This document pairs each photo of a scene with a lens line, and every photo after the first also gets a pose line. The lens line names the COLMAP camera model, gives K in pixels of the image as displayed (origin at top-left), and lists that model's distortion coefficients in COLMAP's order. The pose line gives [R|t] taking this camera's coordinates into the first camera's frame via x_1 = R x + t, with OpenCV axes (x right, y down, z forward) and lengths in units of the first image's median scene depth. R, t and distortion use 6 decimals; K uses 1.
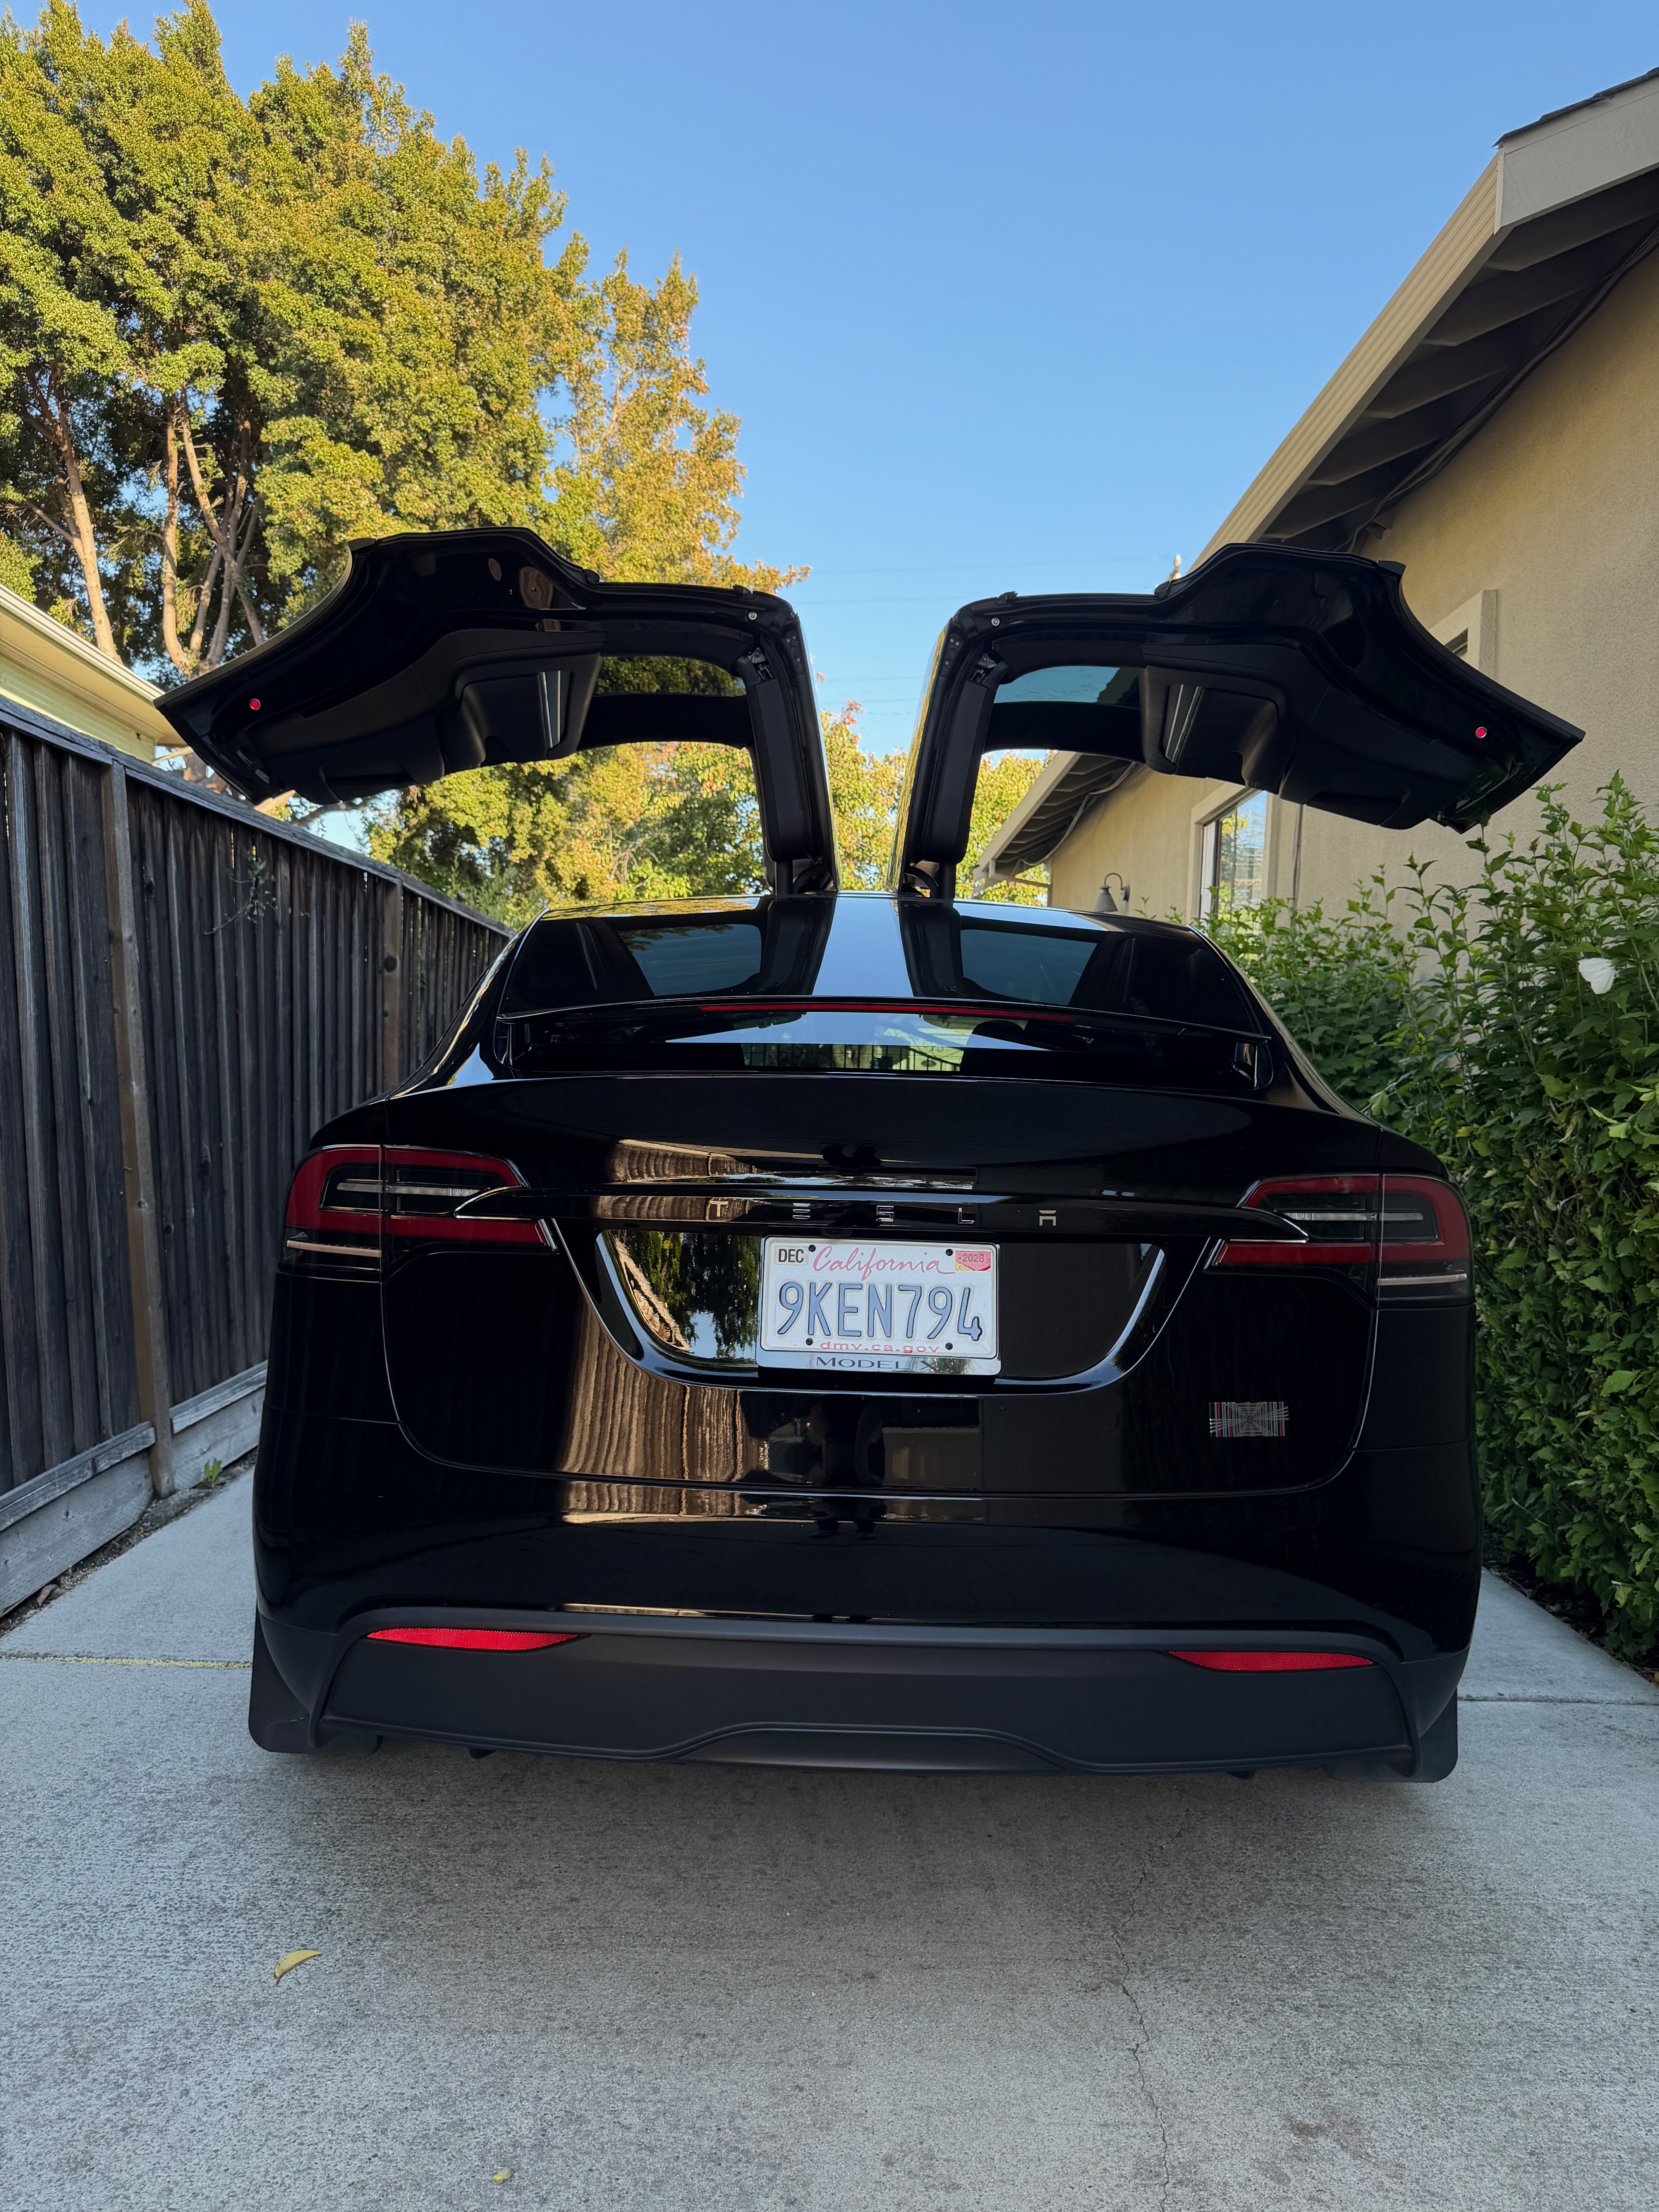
lens RADIAL K [[1575.2, 0, 829.5], [0, 1575.2, 1106.0], [0, 0, 1]] dist [0.070089, -0.093358]
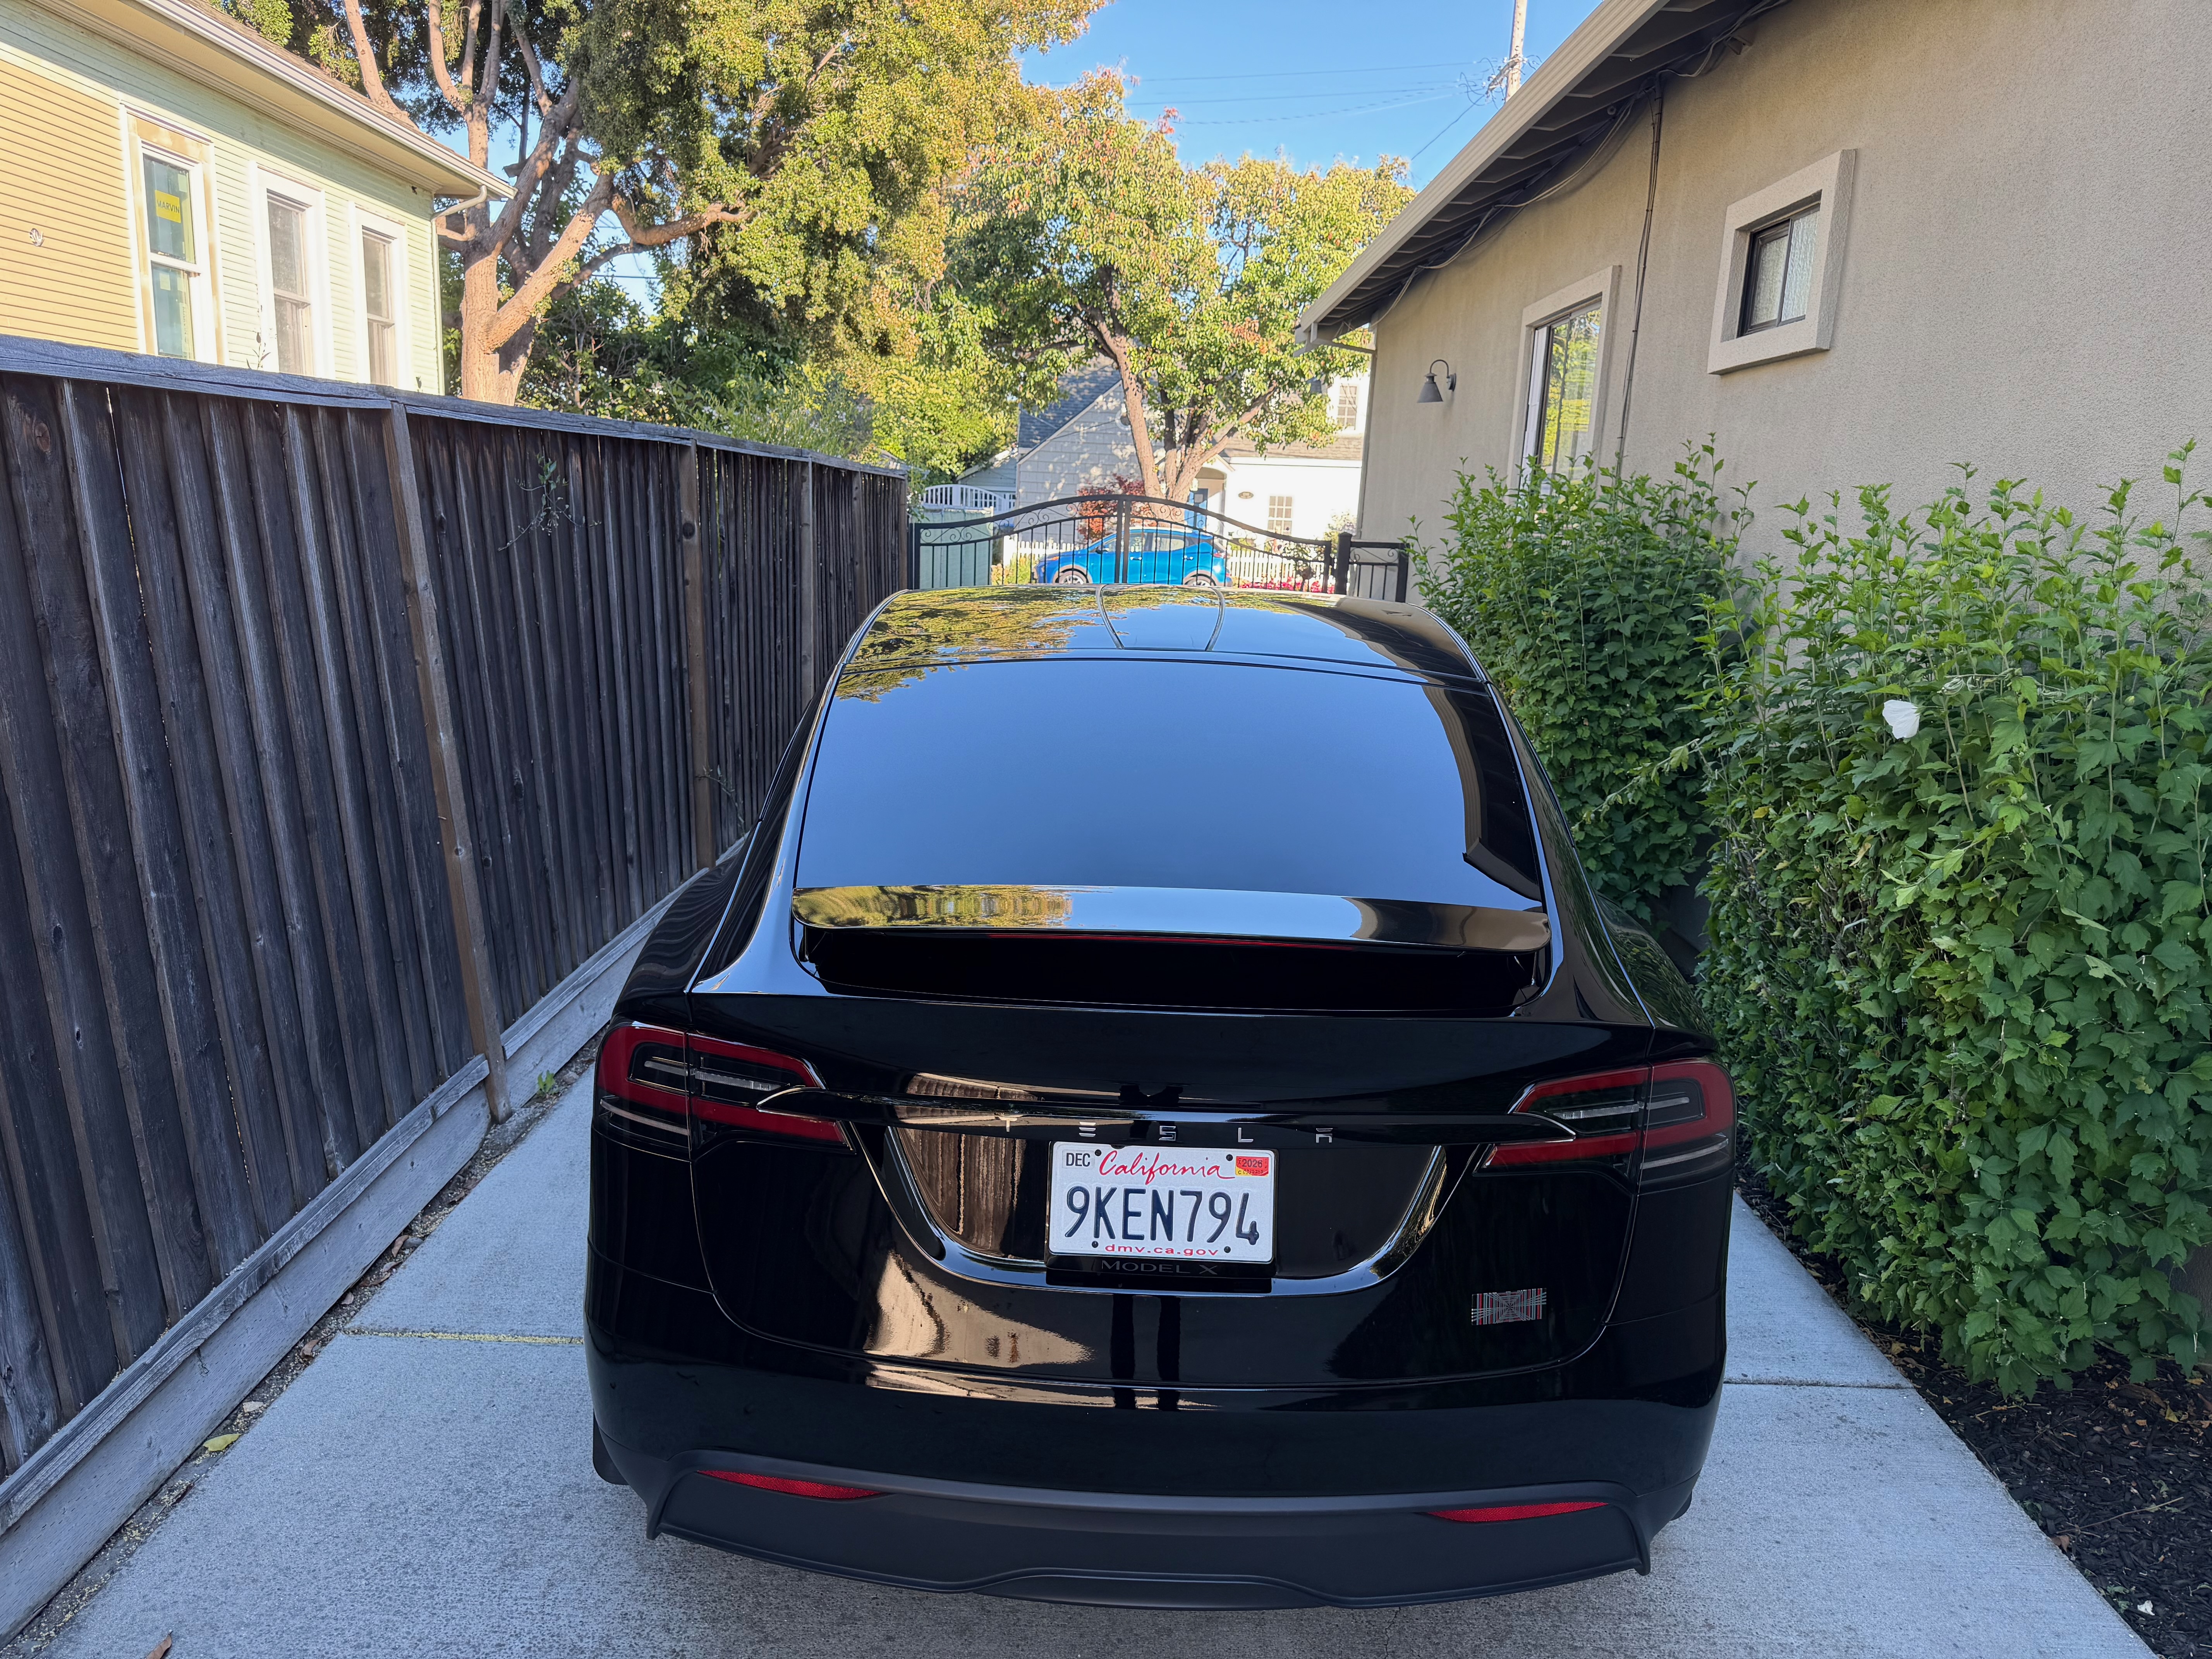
lens RADIAL K [[1575.2, 0, 1117.2], [0, 1575.2, 828.9], [0, 0, 1]] dist [0.070089, -0.093358]
pose [[0.999850, 0.006991, -0.015825, 0.008529], [-0.003698, 0.979948, 0.199221, -0.170481], [0.016900, -0.199133, 0.979827, 0.006821]]
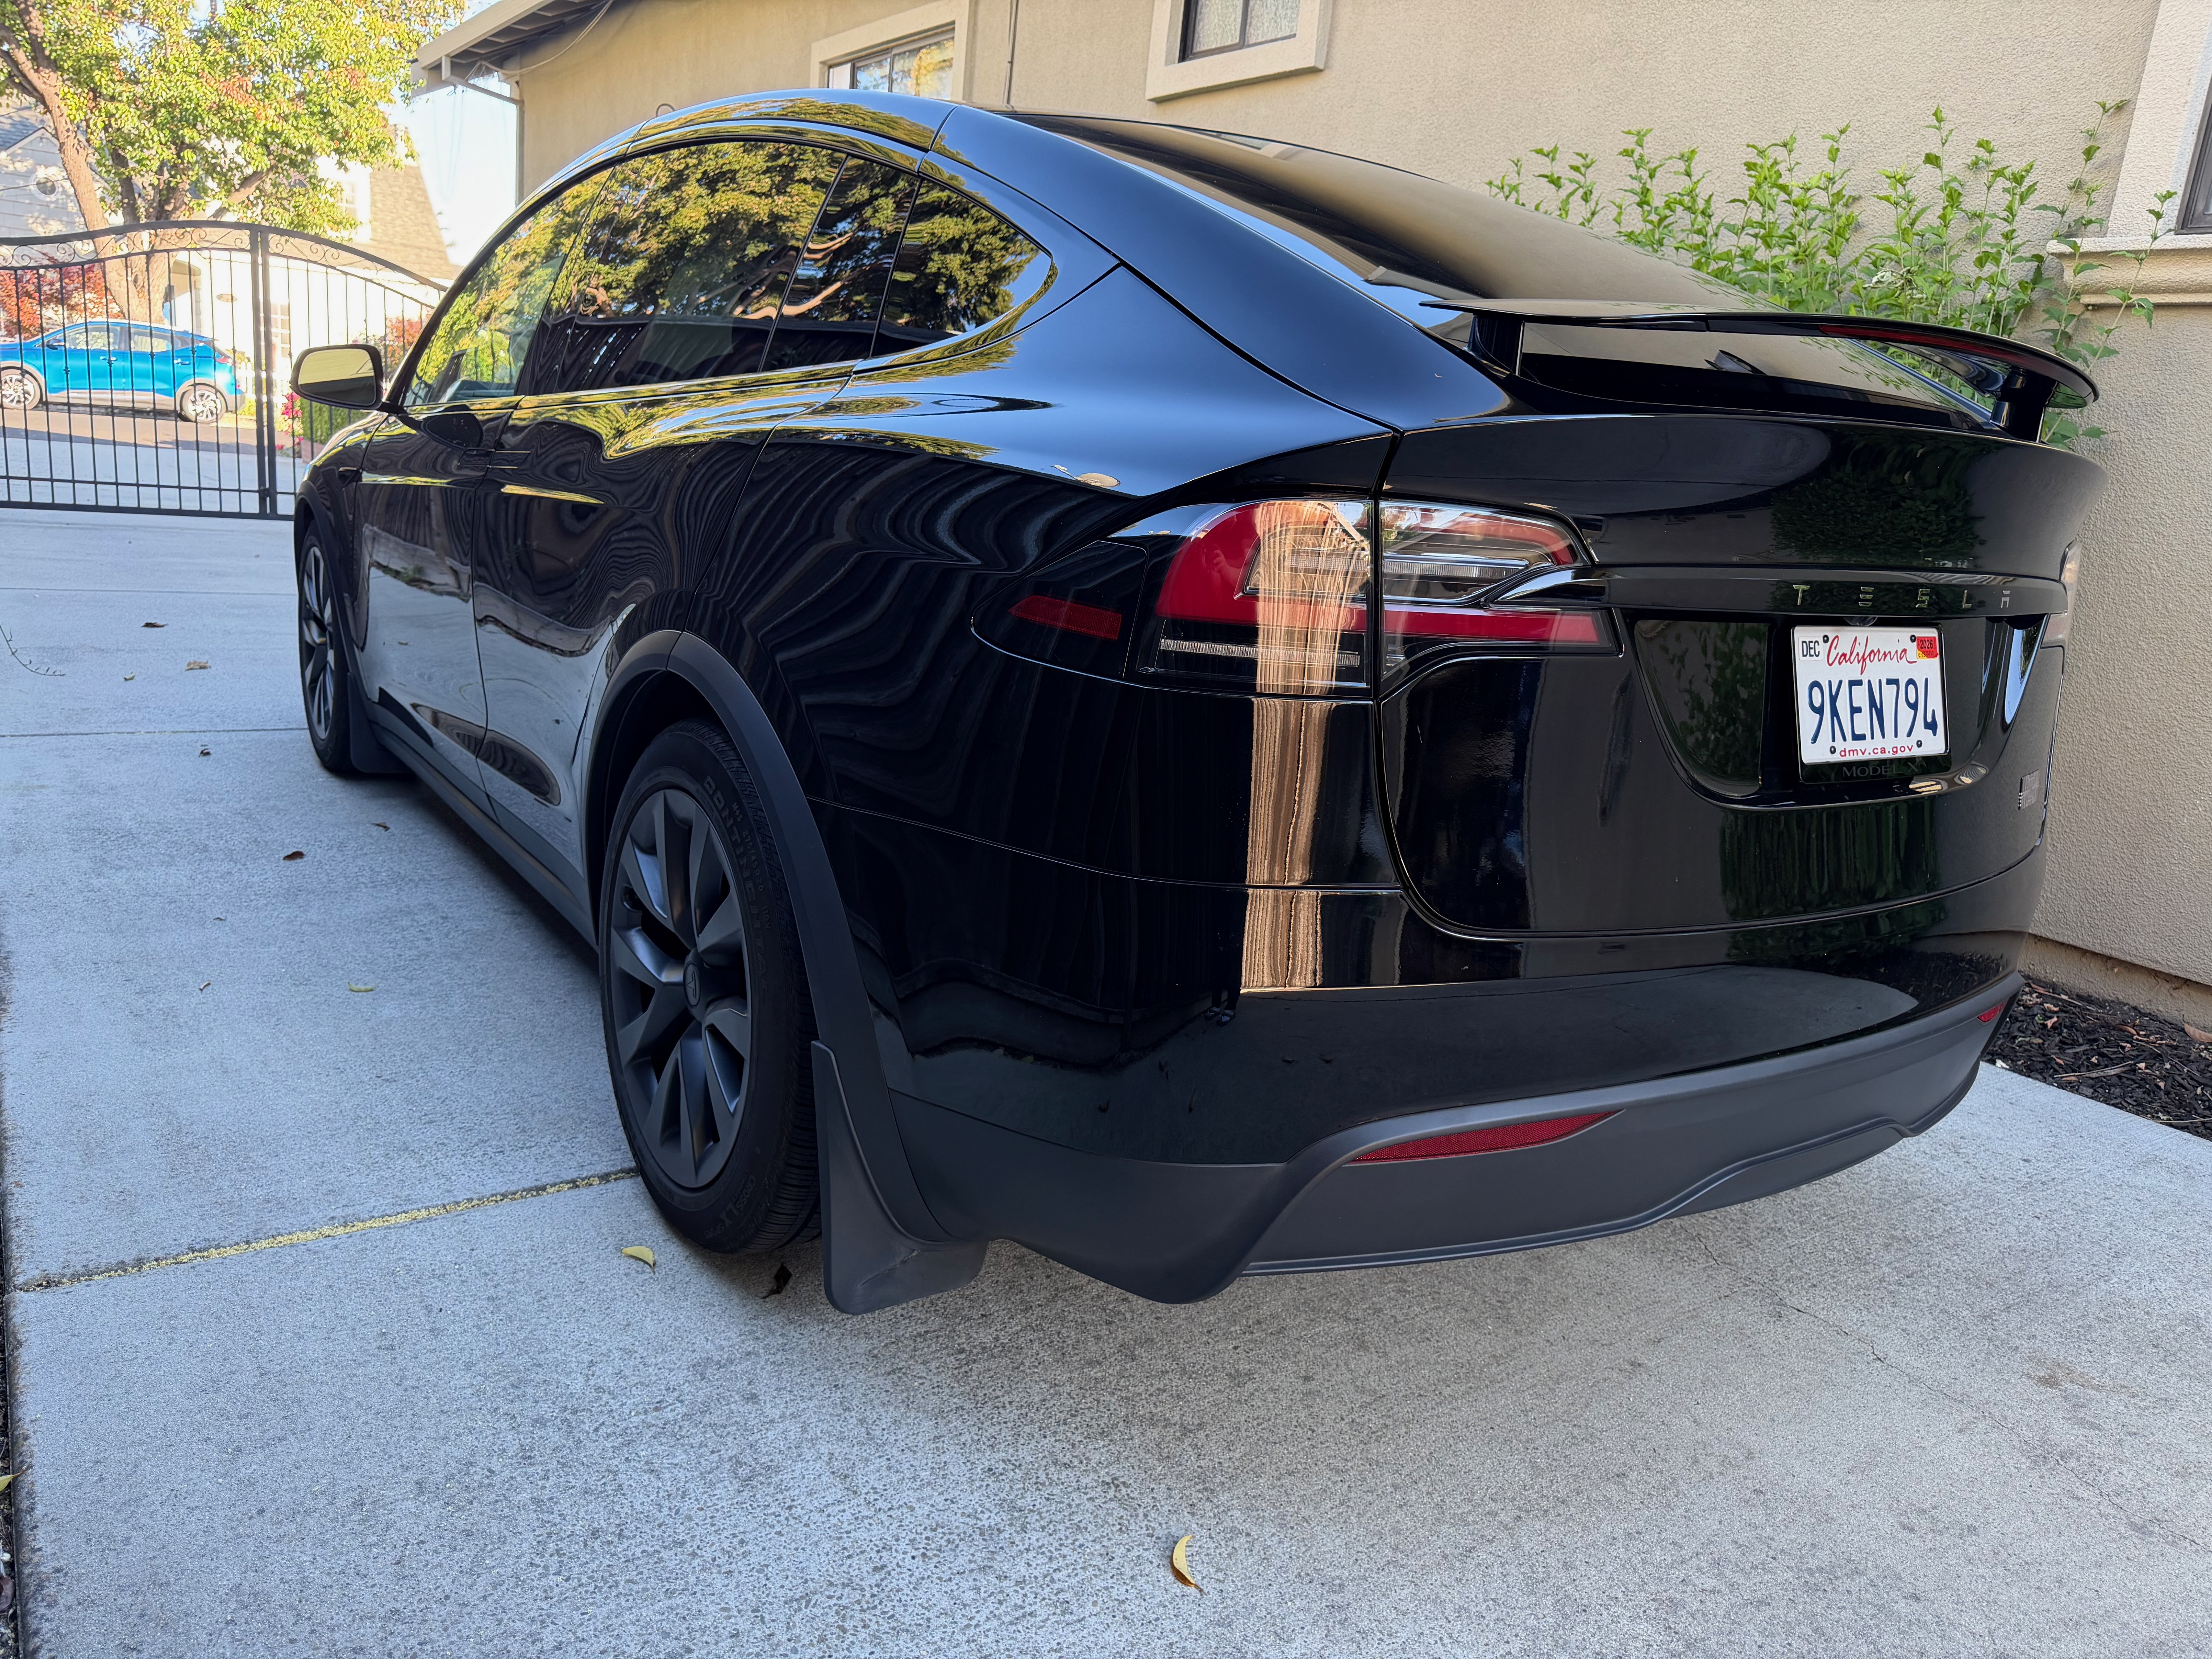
lens RADIAL K [[1580.6, 0, 1092.8], [0, 1580.6, 823.4], [0, 0, 1]] dist [-0.003348, 0.000705]
pose [[0.822716, -0.095184, 0.560427, -0.420137], [-0.060944, 0.965430, 0.253437, -0.002363], [-0.565176, -0.242662, 0.788474, 0.274569]]
